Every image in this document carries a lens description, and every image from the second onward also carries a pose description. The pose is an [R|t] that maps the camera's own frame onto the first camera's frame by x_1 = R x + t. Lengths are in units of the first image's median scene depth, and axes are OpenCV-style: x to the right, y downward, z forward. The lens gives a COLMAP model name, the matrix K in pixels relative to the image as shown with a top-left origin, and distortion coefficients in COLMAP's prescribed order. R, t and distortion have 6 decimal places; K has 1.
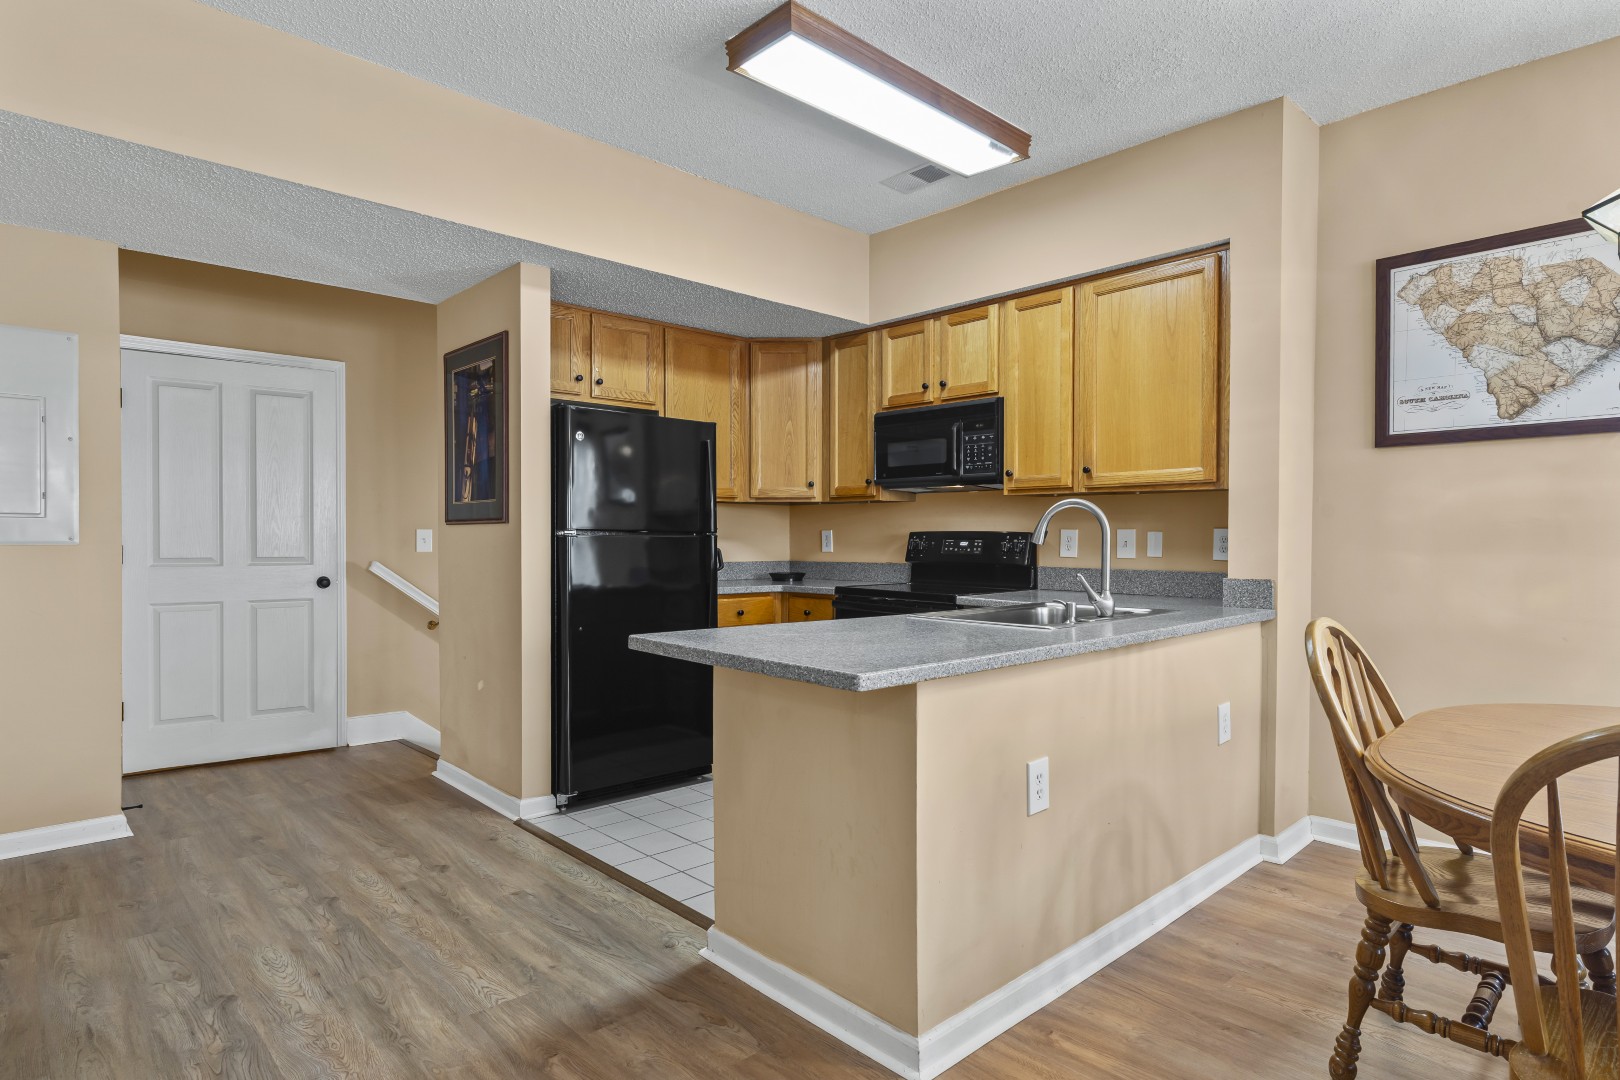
lens RADIAL K [[878.0, 0, 819.6], [0, 878.0, 548.1], [0, 0, 1]] dist [0.006407, 0.000755]
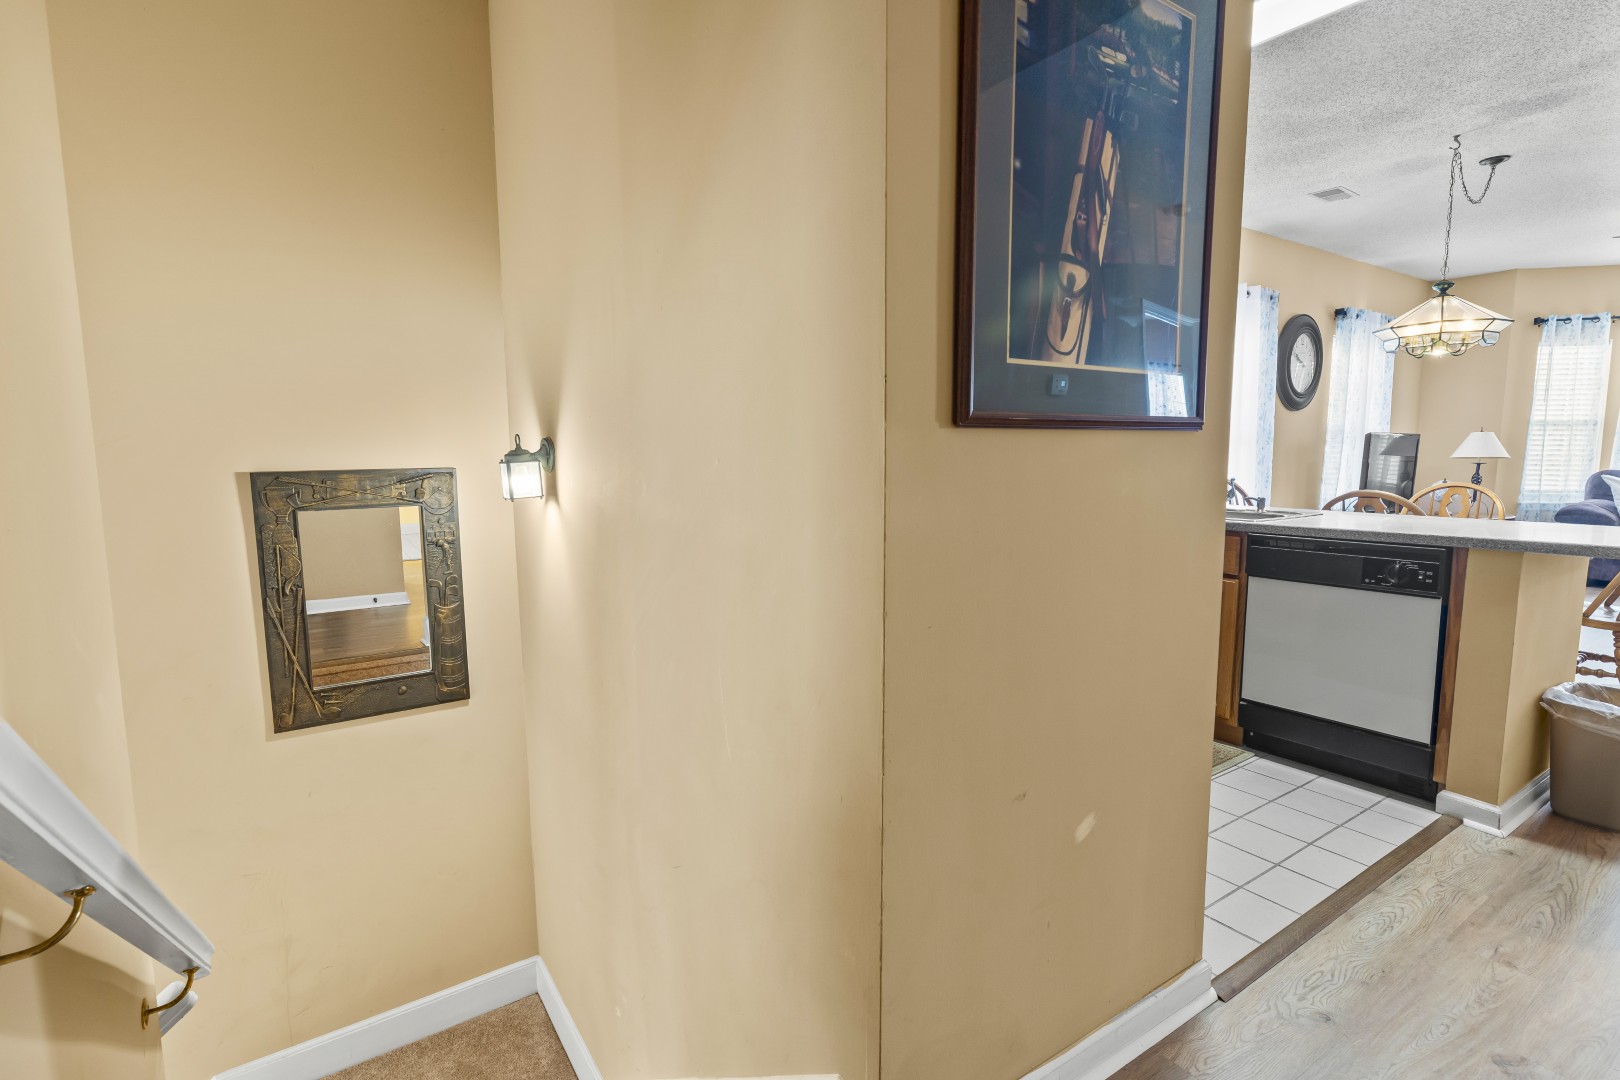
lens RADIAL K [[773.0, 0, 813.4], [0, 773.0, 534.3], [0, 0, 1]] dist [-0.005606, 0.002723]
pose [[0.165334, -0.113123, 0.979728, -0.743055], [0.019381, 0.993581, 0.111452, -0.021764], [-0.986047, 0.000561, 0.166465, 1.067618]]
